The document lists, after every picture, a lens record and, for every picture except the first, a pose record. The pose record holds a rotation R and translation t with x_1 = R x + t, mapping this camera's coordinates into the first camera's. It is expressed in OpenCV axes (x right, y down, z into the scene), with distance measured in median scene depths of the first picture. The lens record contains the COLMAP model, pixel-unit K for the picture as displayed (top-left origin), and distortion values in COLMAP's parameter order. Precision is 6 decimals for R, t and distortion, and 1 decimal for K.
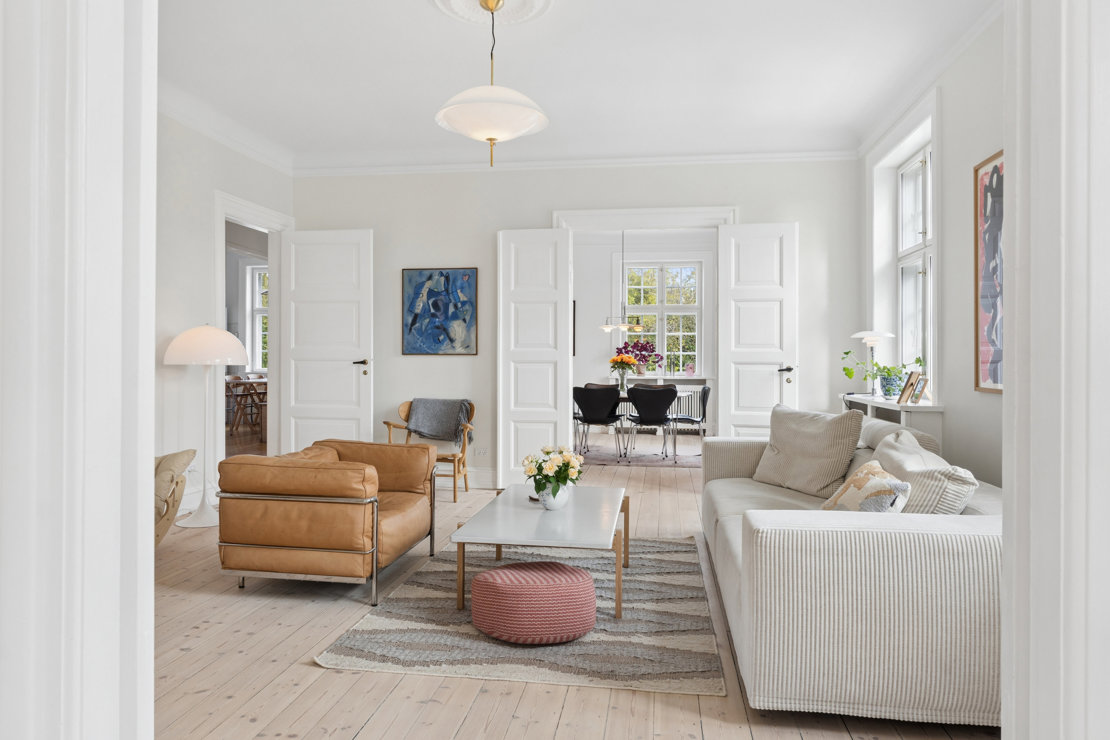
lens RADIAL K [[724.2, 0, 550.6], [0, 724.2, 361.8], [0, 0, 1]] dist [0.000440, -0.000816]
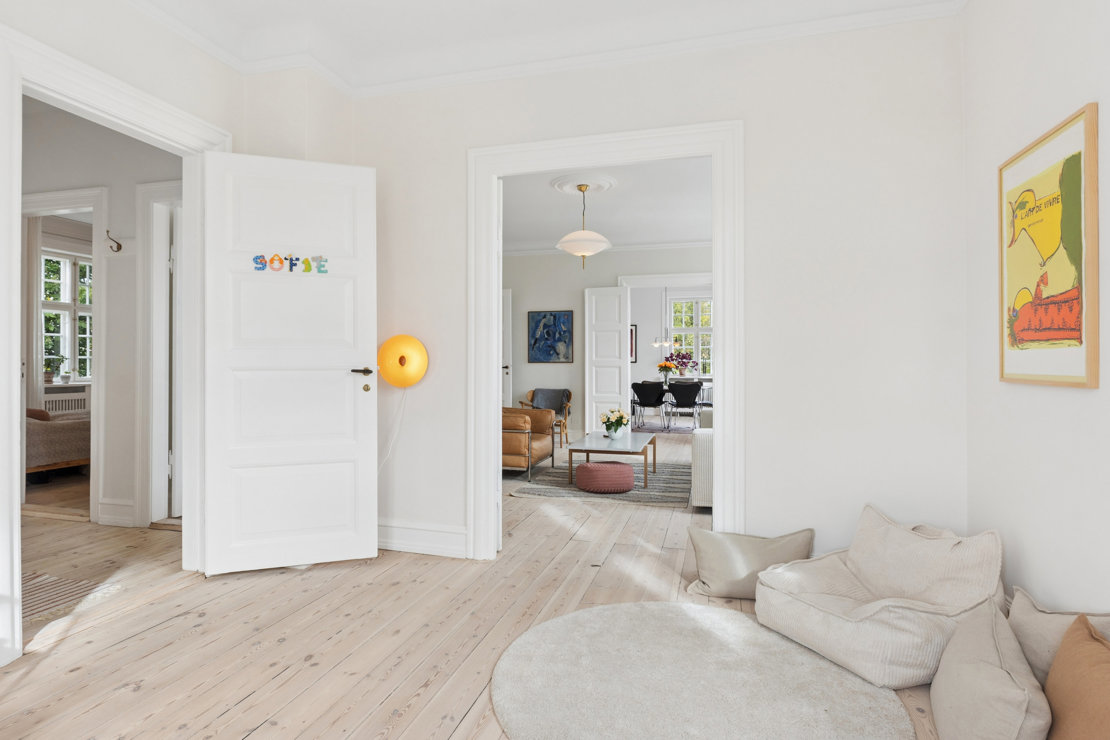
lens RADIAL K [[615.0, 0, 551.9], [0, 615.0, 359.6], [0, 0, 1]] dist [-0.003547, -0.001044]
pose [[0.992901, -0.005612, -0.118809, 0.019225], [0.004065, 0.999904, -0.013255, 0.002173], [0.118872, 0.012678, 0.992829, -0.413830]]
